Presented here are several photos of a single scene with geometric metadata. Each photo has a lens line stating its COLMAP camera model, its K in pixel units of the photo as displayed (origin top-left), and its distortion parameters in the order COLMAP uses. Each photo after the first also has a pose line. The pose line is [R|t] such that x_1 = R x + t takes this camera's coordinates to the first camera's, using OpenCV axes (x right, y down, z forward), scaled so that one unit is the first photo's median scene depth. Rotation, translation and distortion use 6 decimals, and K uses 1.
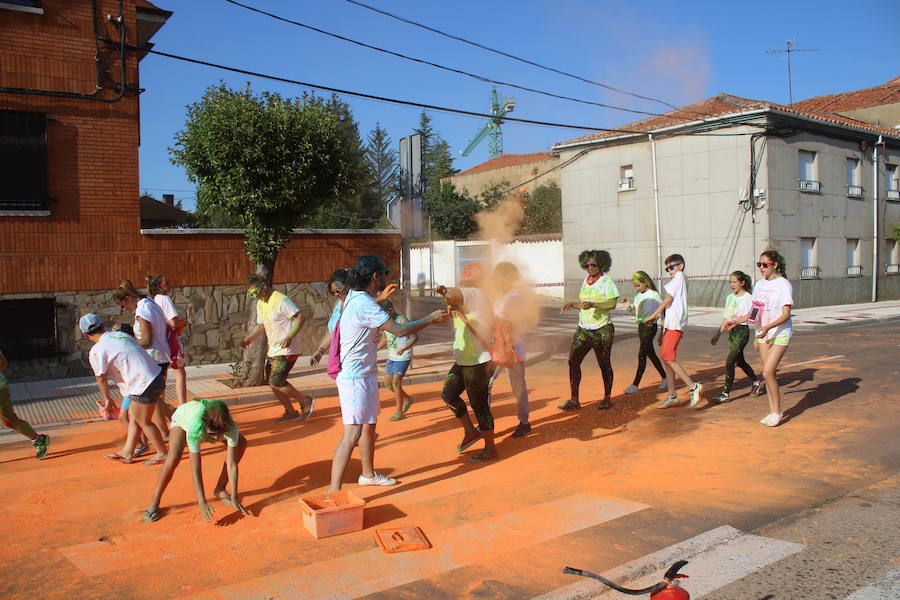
lens RADIAL K [[755.1, 0, 450.7], [0, 755.1, 315.5], [0, 0, 1]] dist [-0.154486, 0.116228]
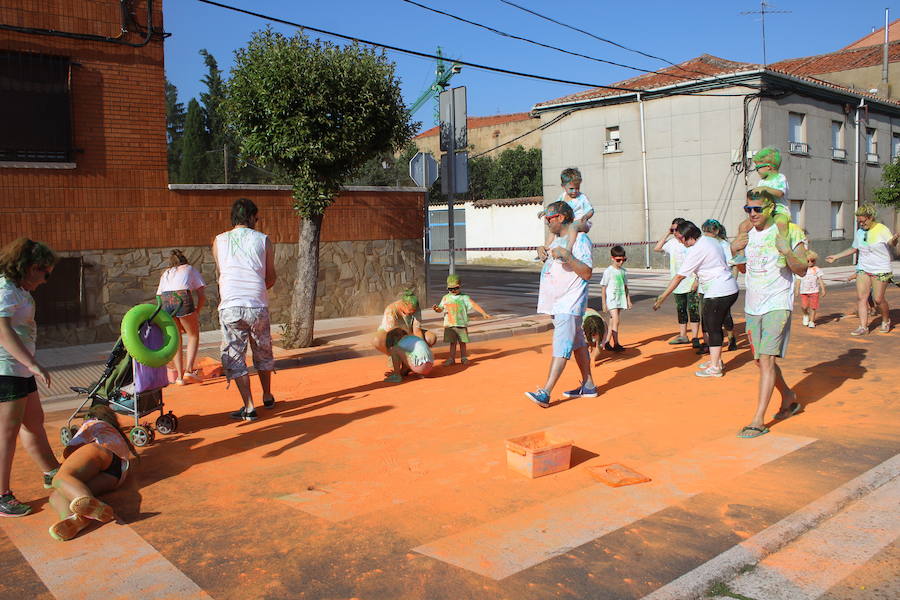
lens RADIAL K [[788.0, 0, 424.4], [0, 788.0, 313.2], [0, 0, 1]] dist [-0.145130, 0.116647]
pose [[0.996991, -0.011256, 0.076693, -0.176897], [0.008968, 0.999506, 0.030118, 0.020692], [-0.076994, -0.029339, 0.996600, -0.011219]]
